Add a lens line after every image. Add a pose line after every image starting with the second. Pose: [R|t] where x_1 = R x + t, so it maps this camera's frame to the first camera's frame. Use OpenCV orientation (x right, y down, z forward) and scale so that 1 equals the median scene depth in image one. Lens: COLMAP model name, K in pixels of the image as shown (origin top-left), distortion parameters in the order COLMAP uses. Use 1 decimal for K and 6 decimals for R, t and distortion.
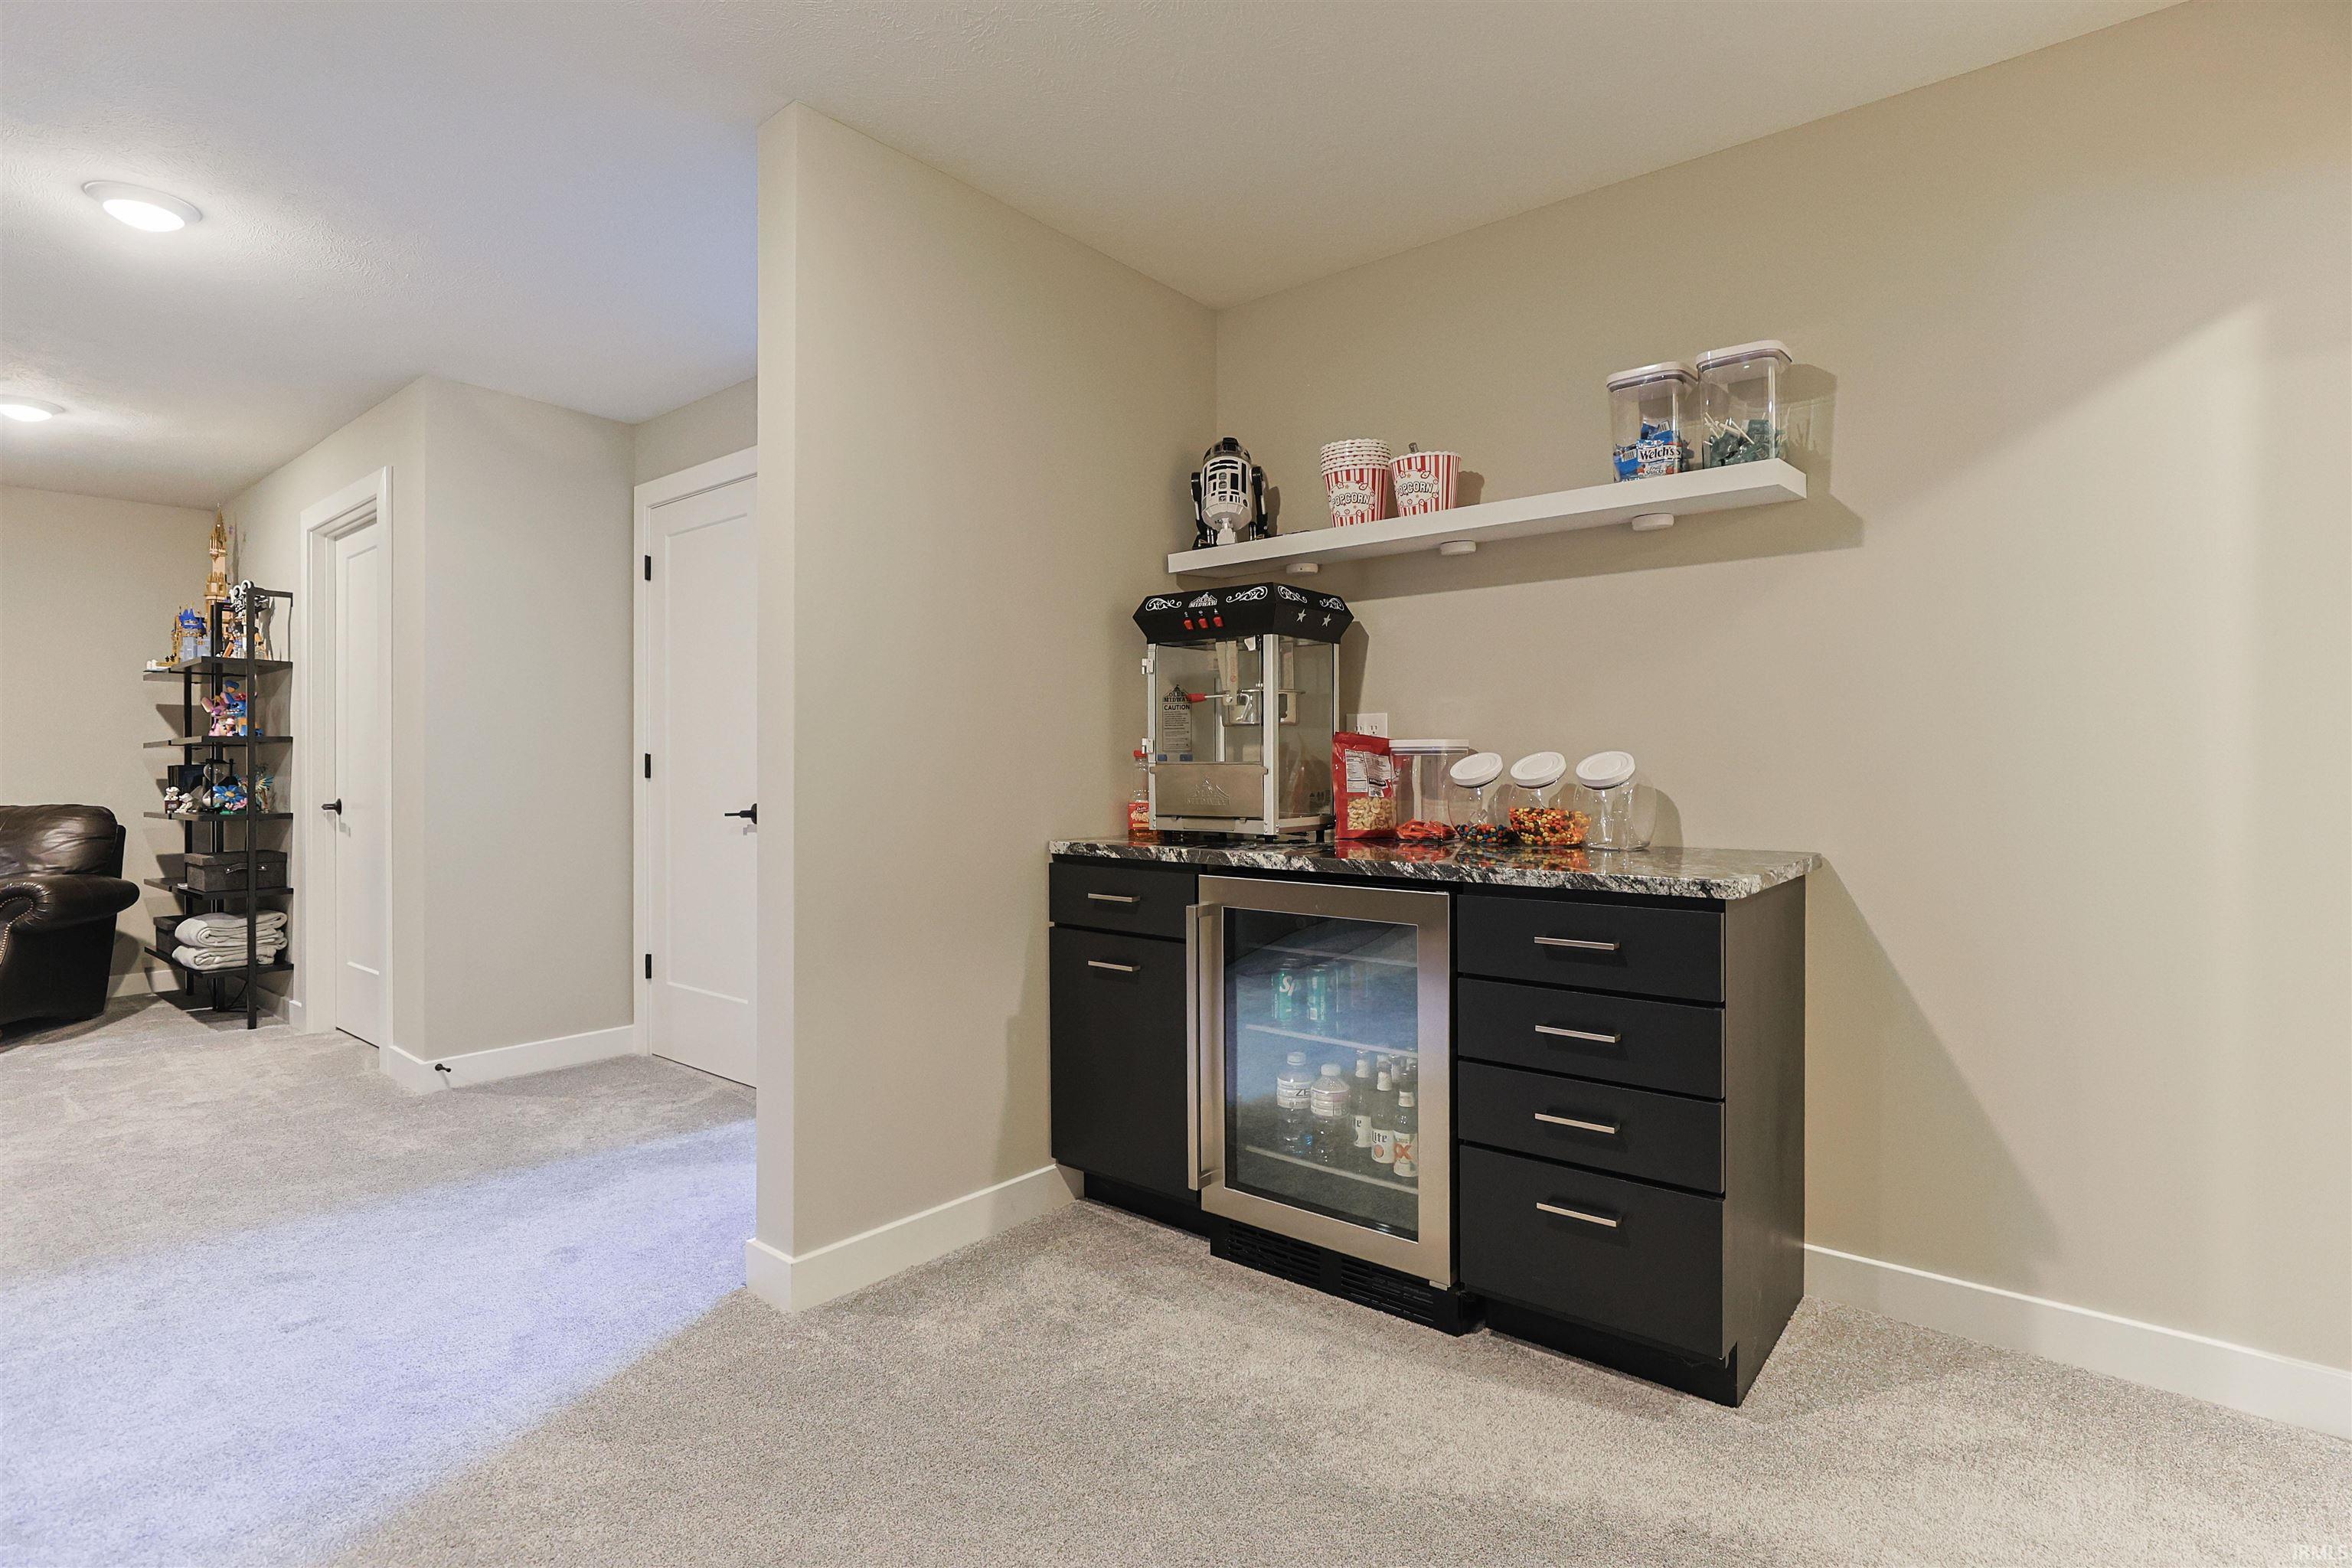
lens RADIAL K [[1146.3, 0, 1226.1], [0, 1146.3, 786.7], [0, 0, 1]] dist [-0.018995, 0.013296]
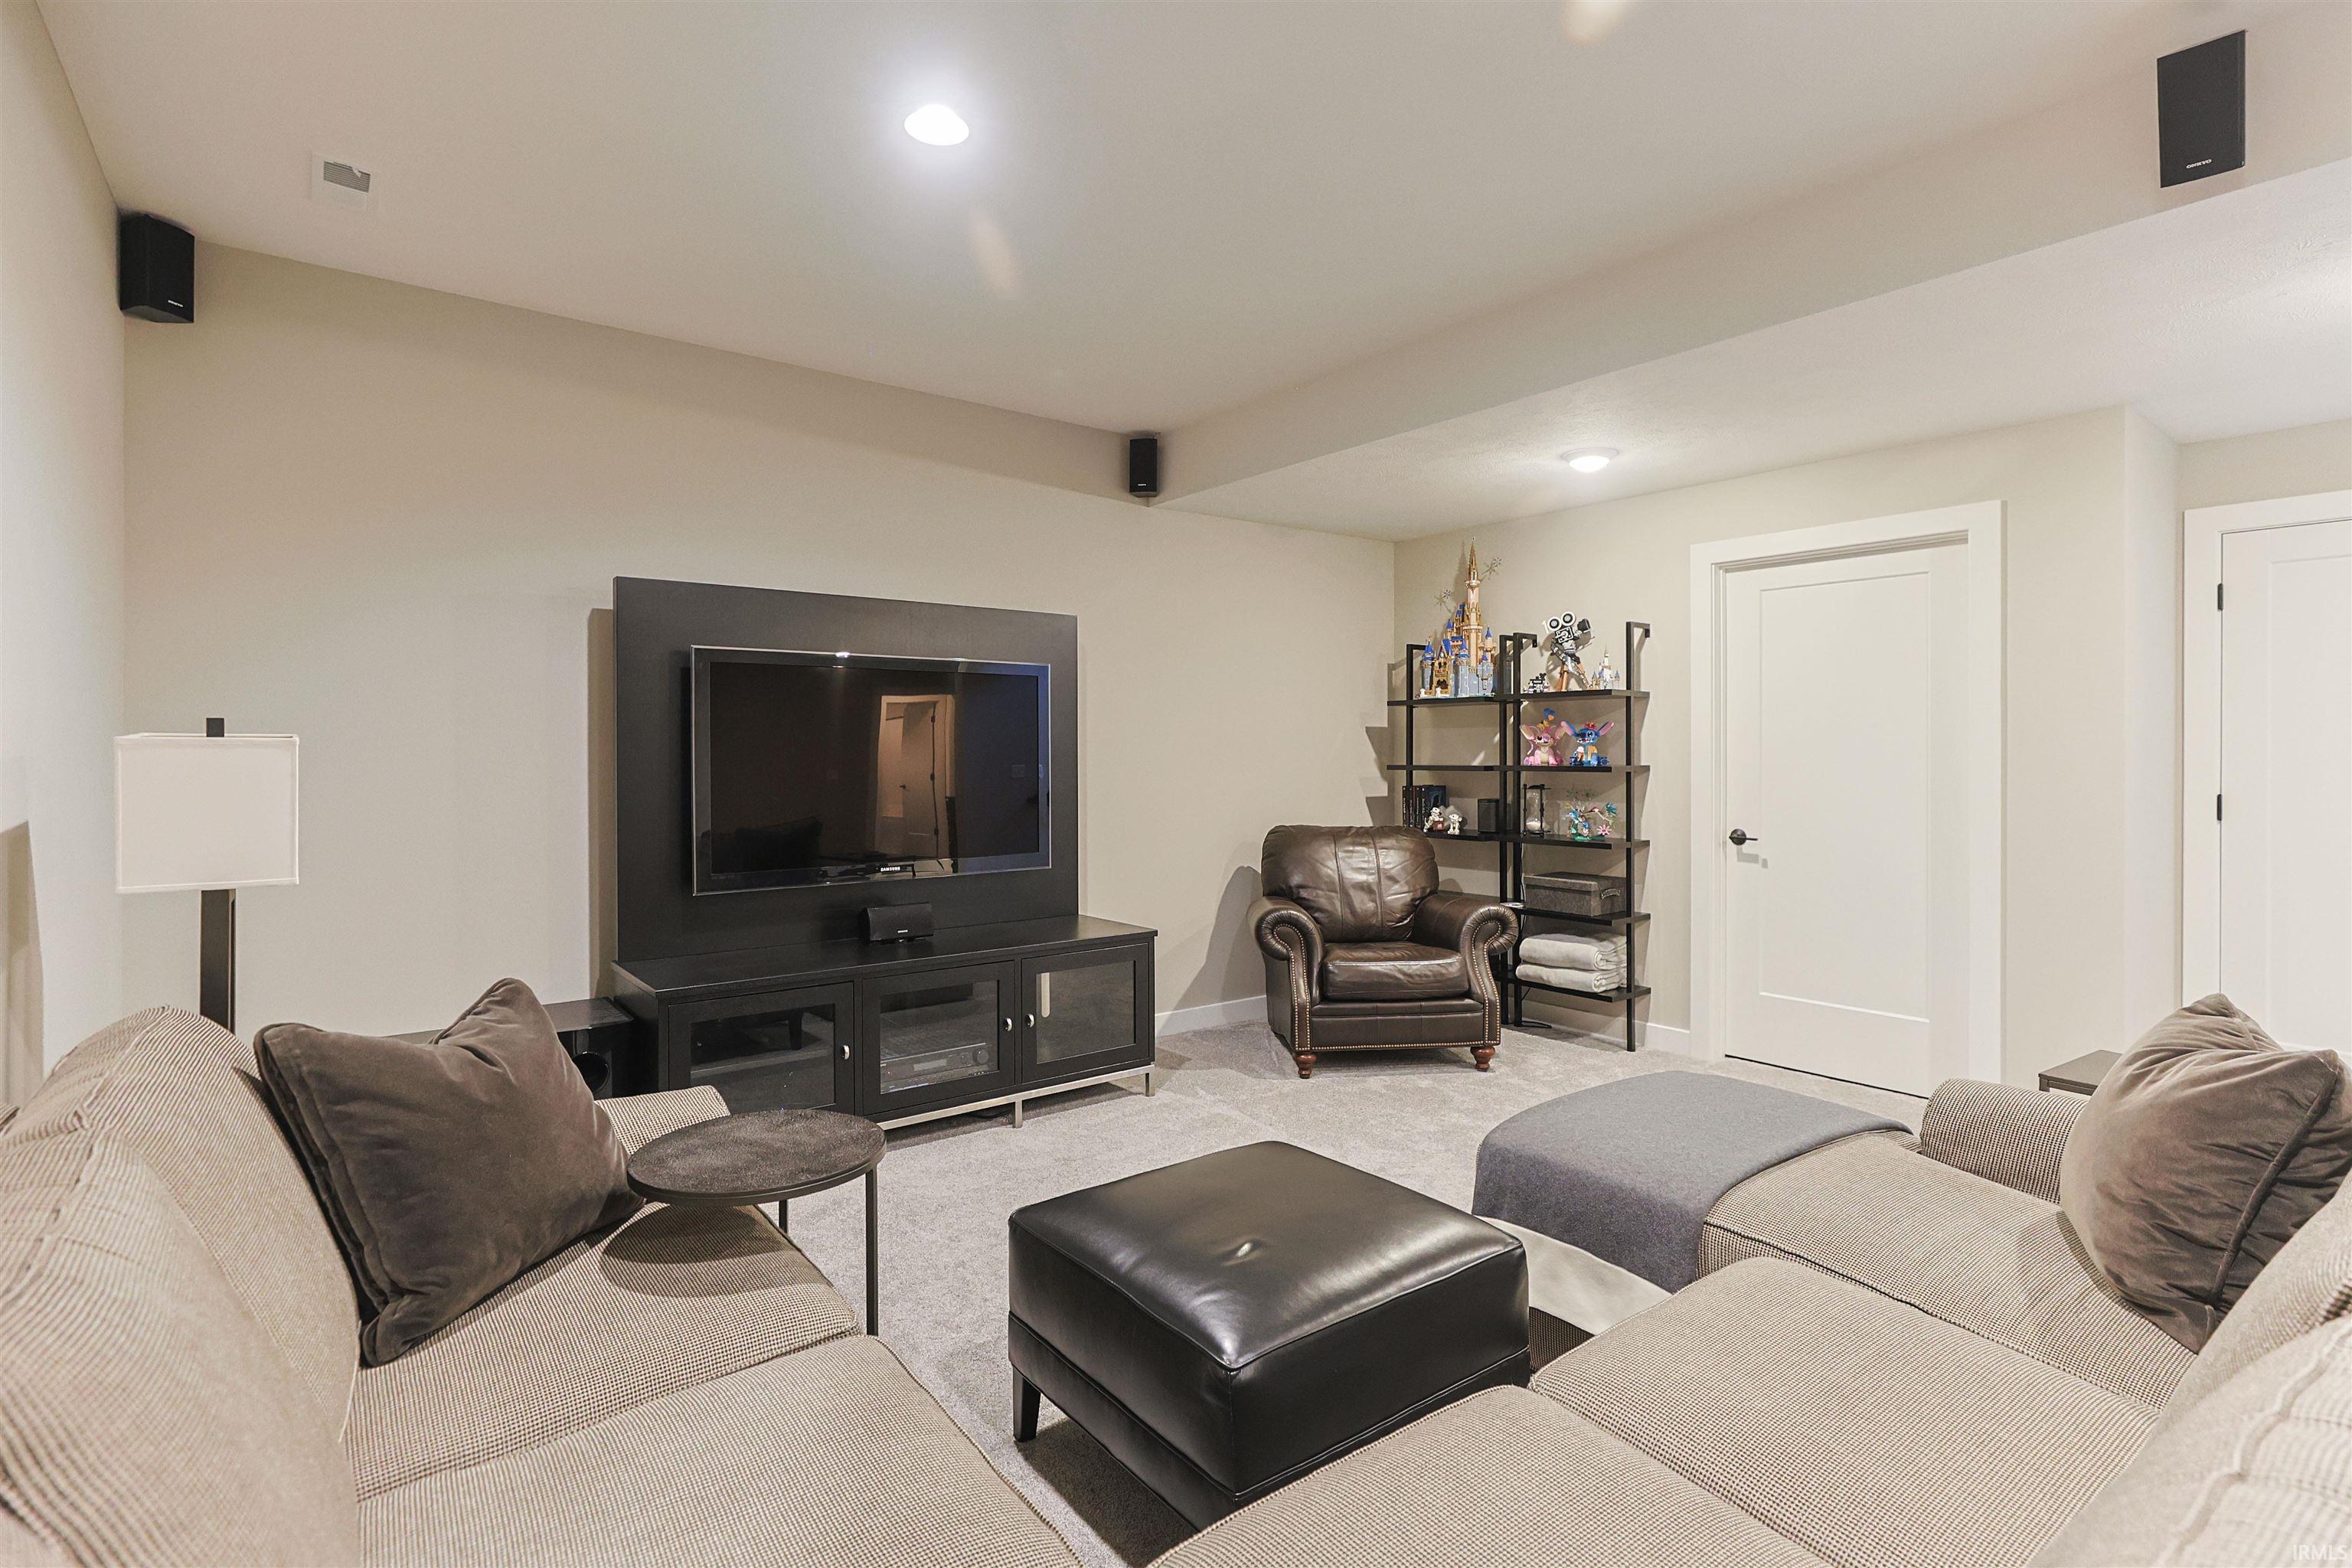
lens RADIAL K [[1146.3, 0, 1183.0], [0, 1146.3, 763.6], [0, 0, 1]] dist [-0.018995, 0.013296]
pose [[0.974327, 0.005617, -0.225068, -1.762685], [-0.005635, 0.999984, 0.000566, -0.076803], [0.225068, 0.000717, 0.974343, -0.163839]]
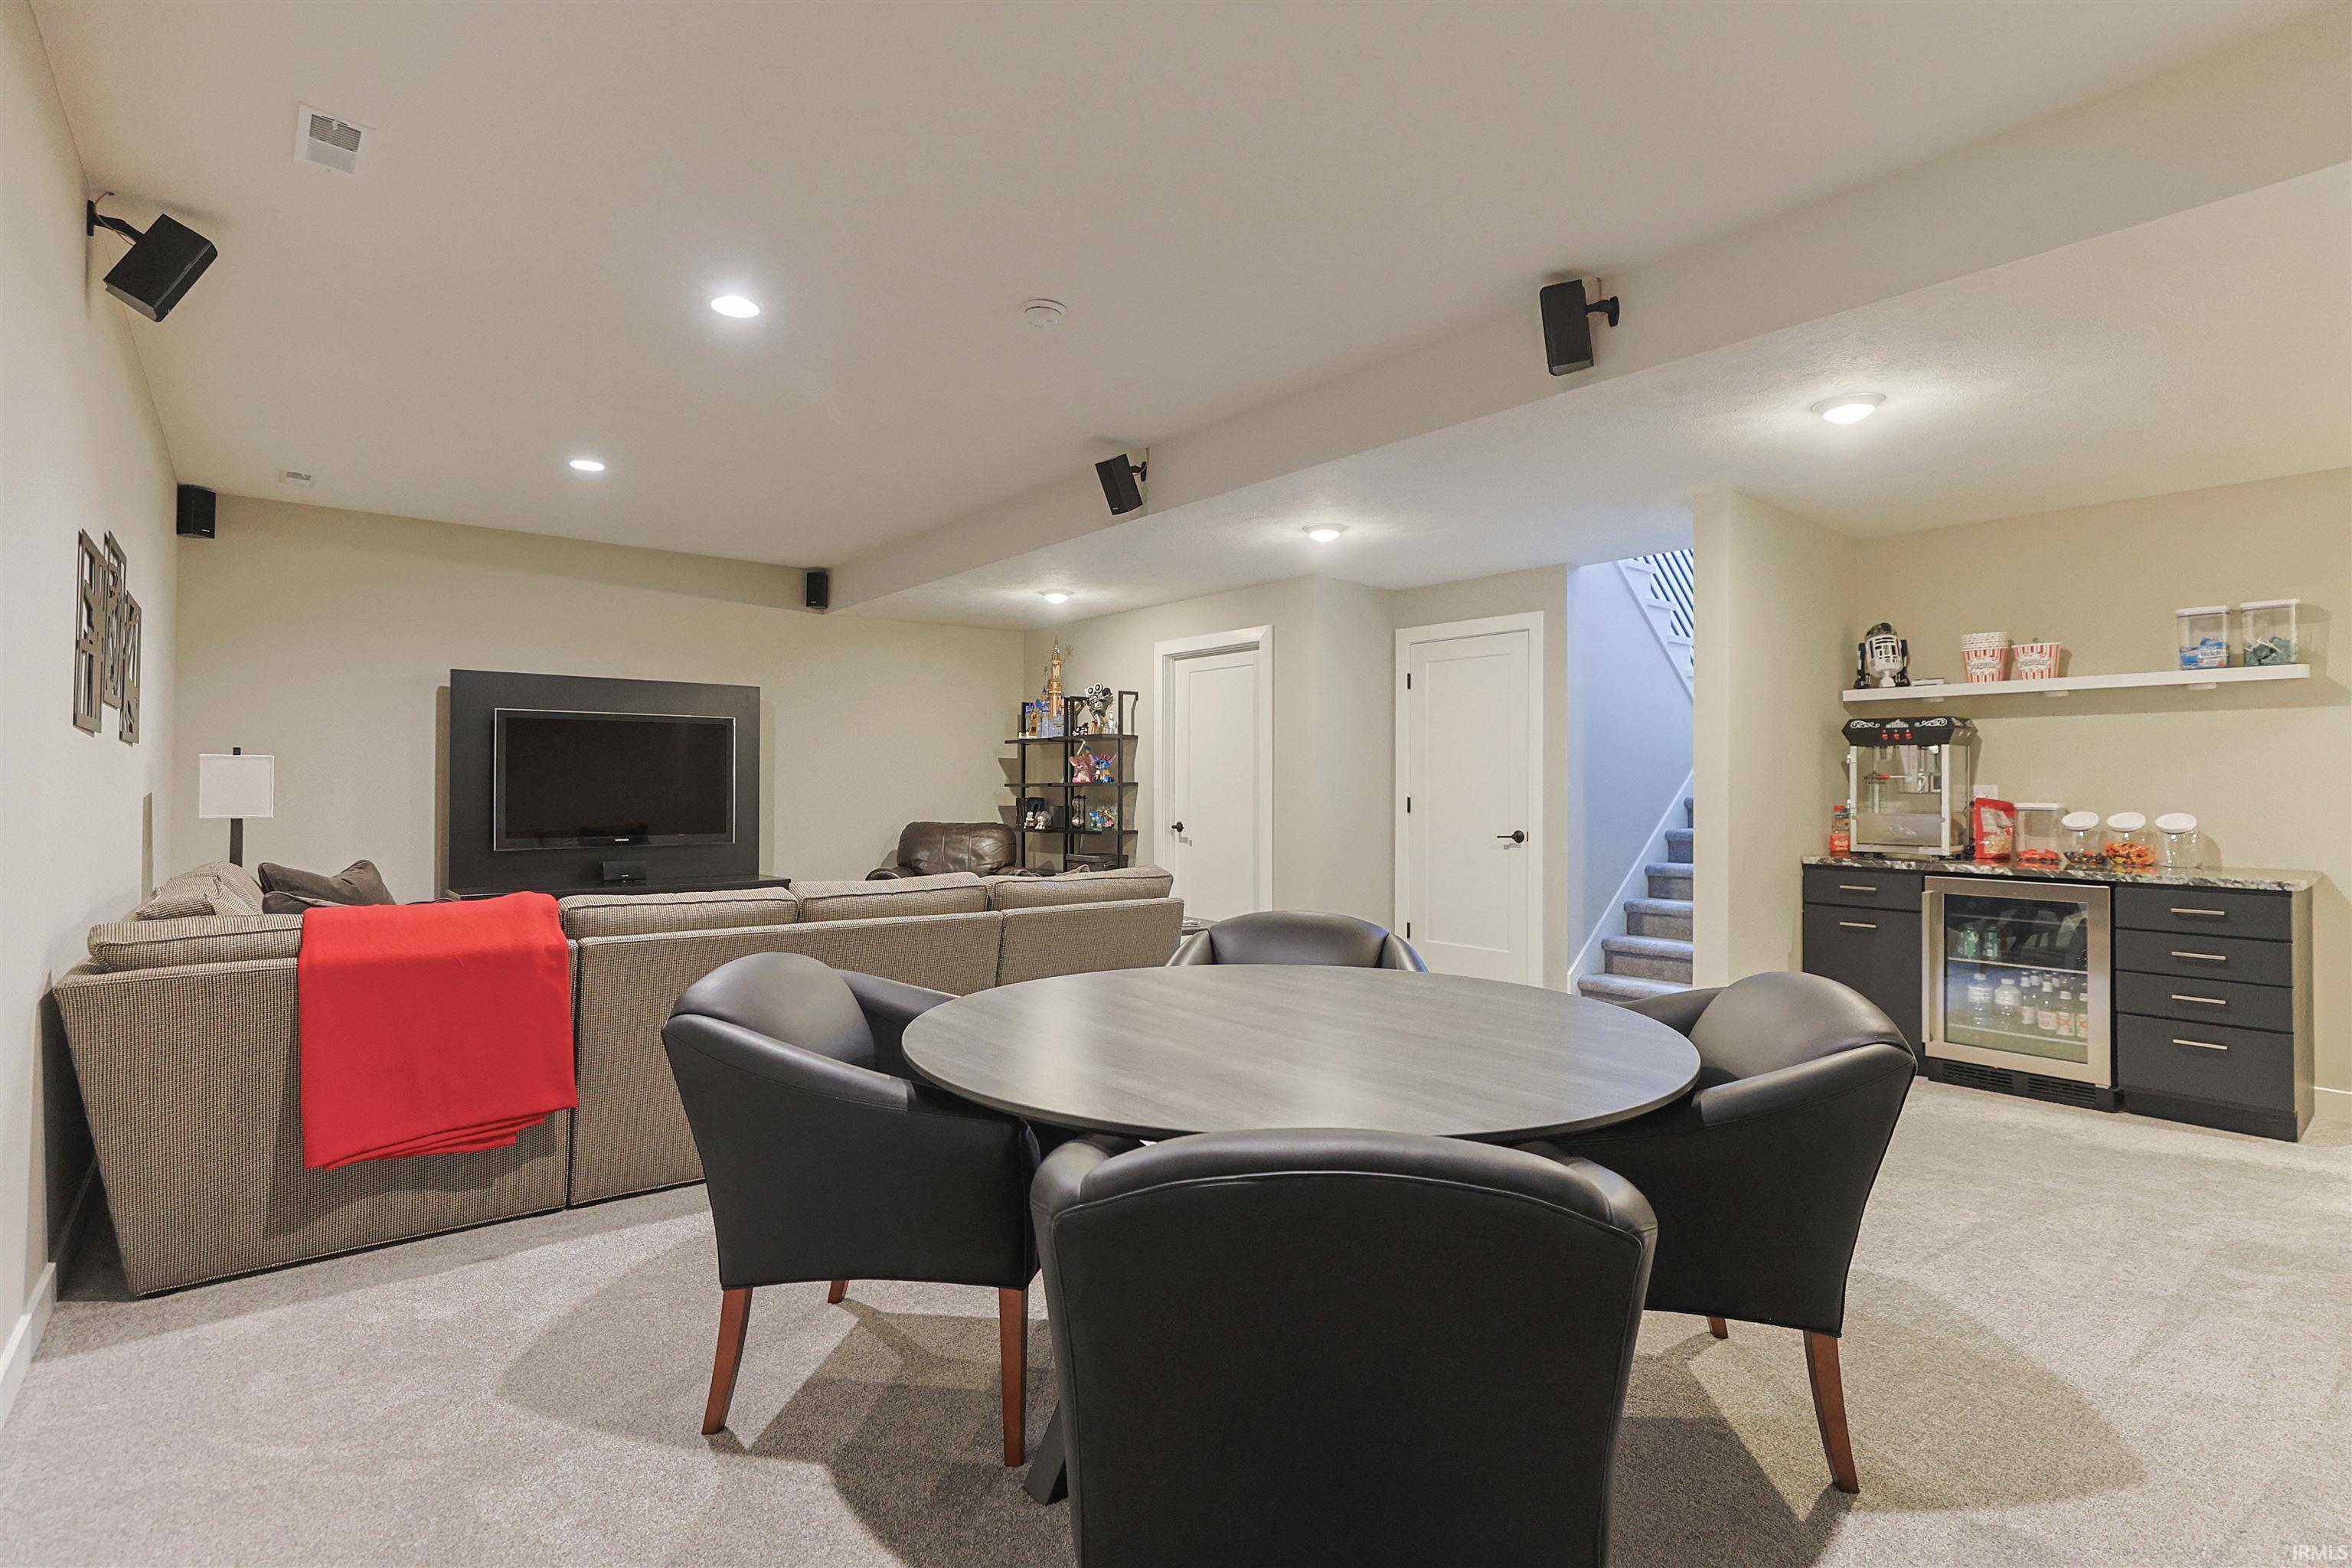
lens RADIAL K [[1146.3, 0, 1175.8], [0, 1146.3, 777.0], [0, 0, 1]] dist [-0.018995, 0.013296]
pose [[0.979180, 0.004397, -0.202948, -0.778029], [-0.008533, 0.999773, -0.019511, -0.035660], [0.202816, 0.020836, 0.978995, -0.997443]]
